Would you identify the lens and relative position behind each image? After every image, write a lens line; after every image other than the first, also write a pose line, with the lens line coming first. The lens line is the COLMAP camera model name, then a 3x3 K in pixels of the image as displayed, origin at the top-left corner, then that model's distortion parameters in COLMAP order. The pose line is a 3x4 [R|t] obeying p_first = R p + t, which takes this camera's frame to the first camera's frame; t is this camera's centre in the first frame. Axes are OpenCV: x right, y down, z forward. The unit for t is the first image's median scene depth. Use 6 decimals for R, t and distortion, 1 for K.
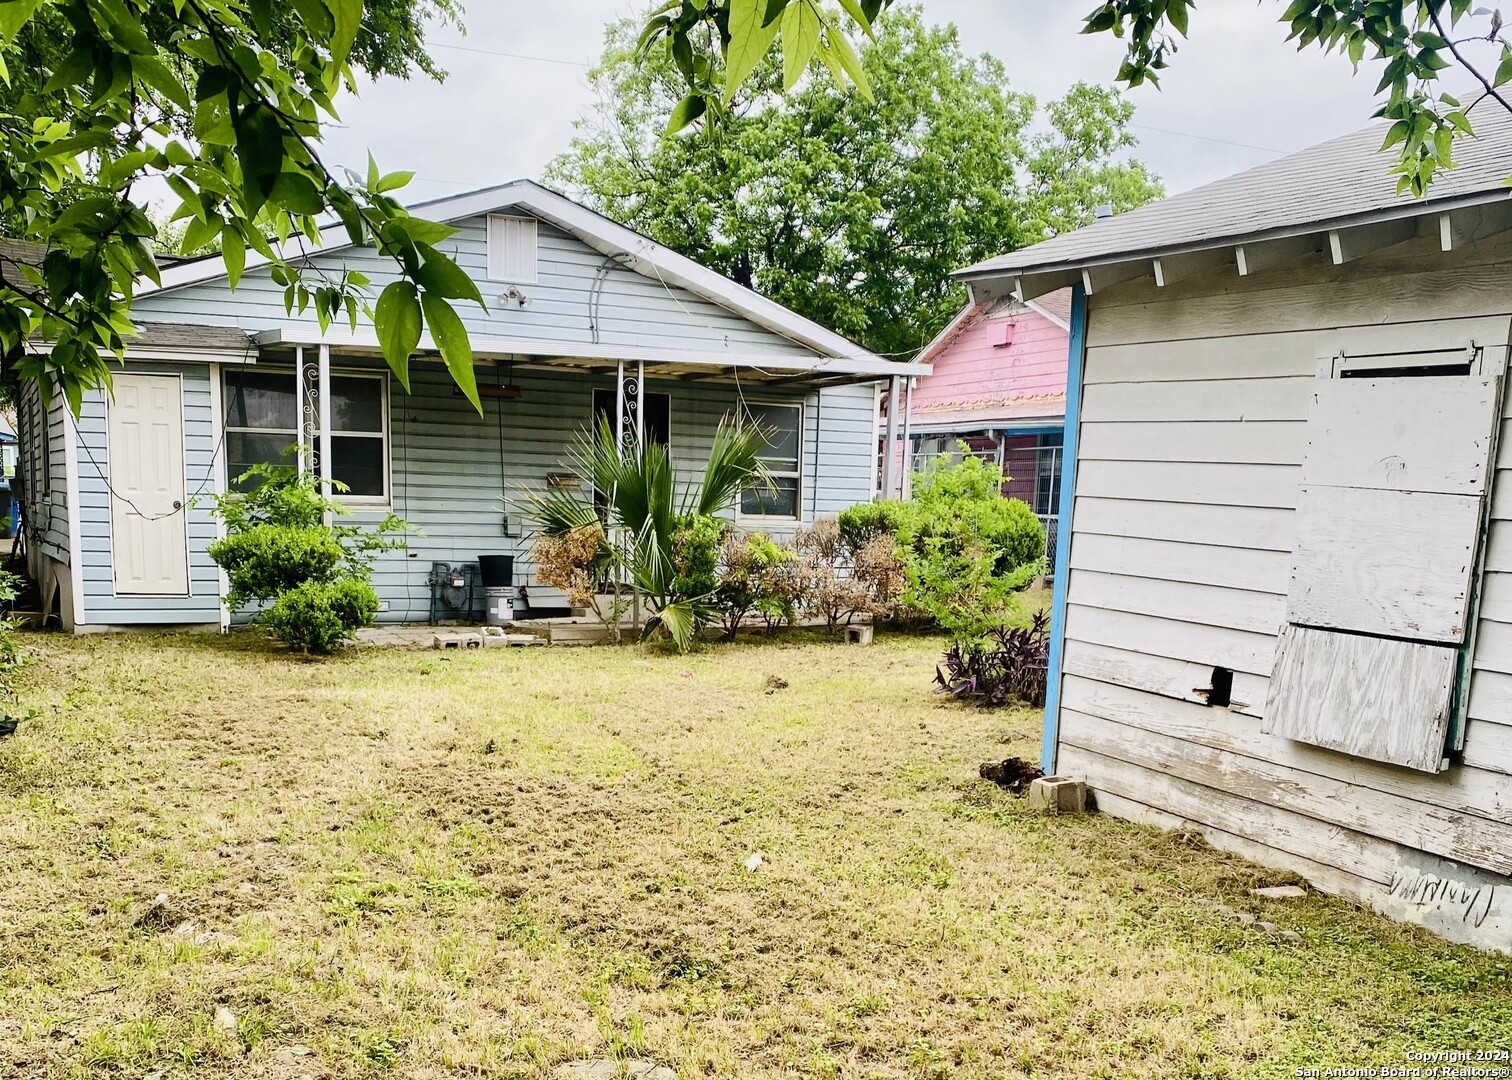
lens RADIAL K [[1541.7, 0, 753.3], [0, 1541.7, 766.1], [0, 0, 1]] dist [0.224954, -0.649517]
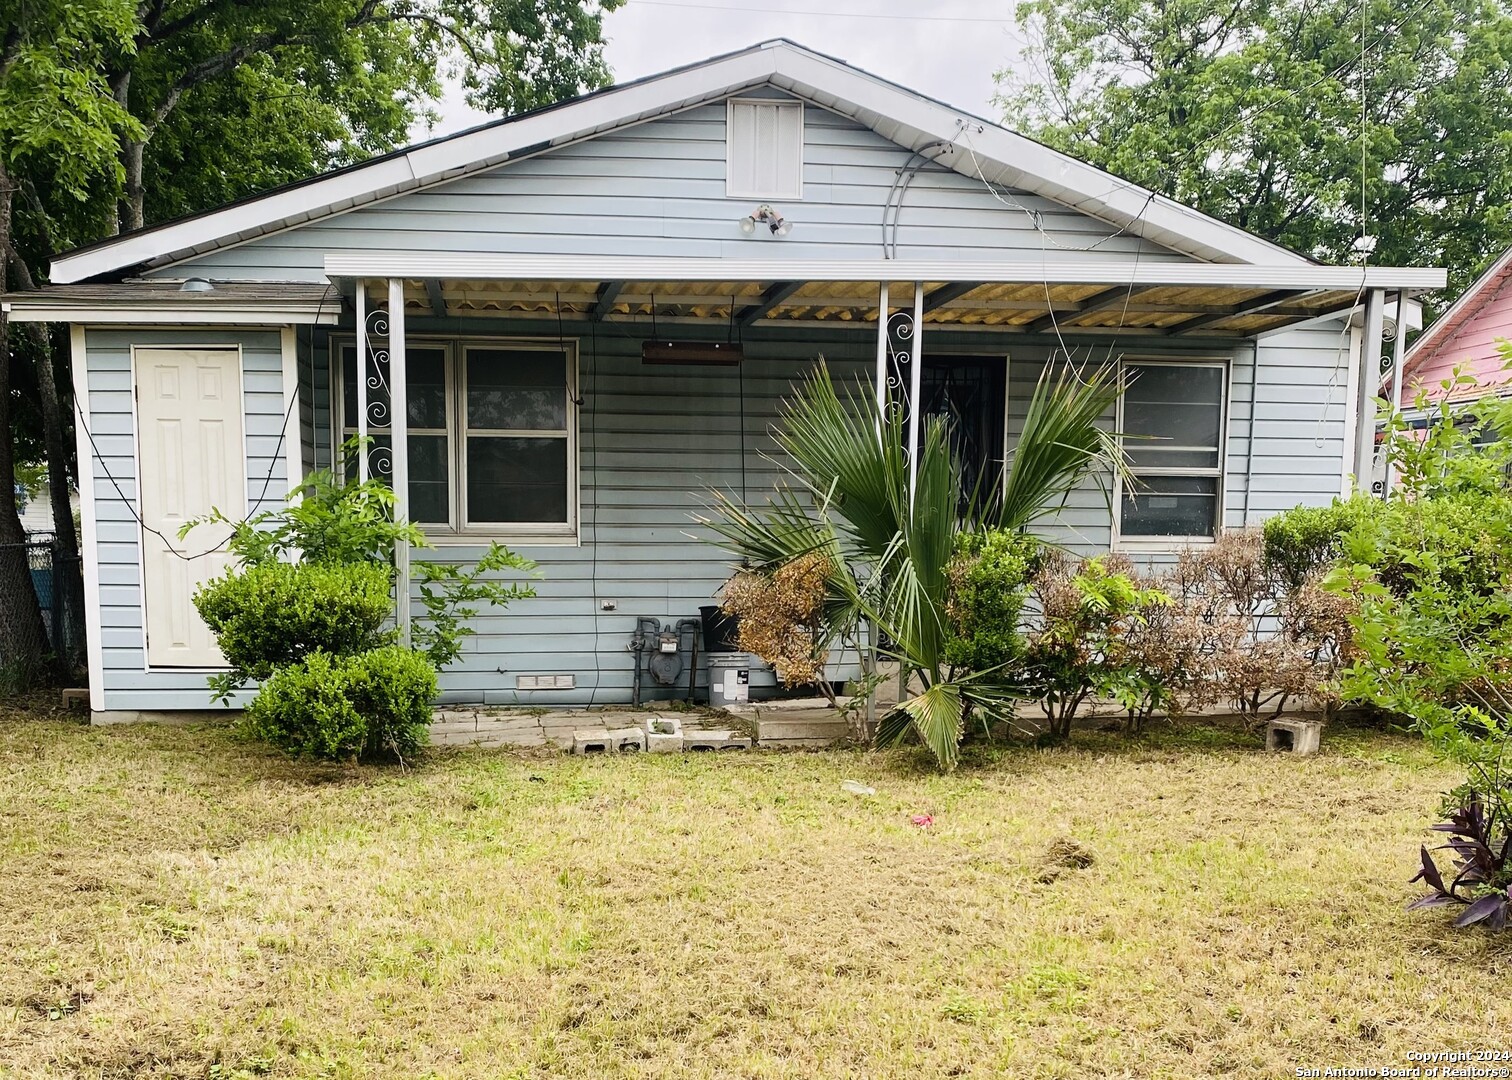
lens RADIAL K [[1541.7, 0, 753.3], [0, 1541.7, 766.1], [0, 0, 1]] dist [0.224954, -0.649517]
pose [[0.951673, 0.021886, -0.306333, 0.057606], [-0.031342, 0.999171, -0.025983, -0.054254], [0.305510, 0.034328, 0.951570, 0.406683]]
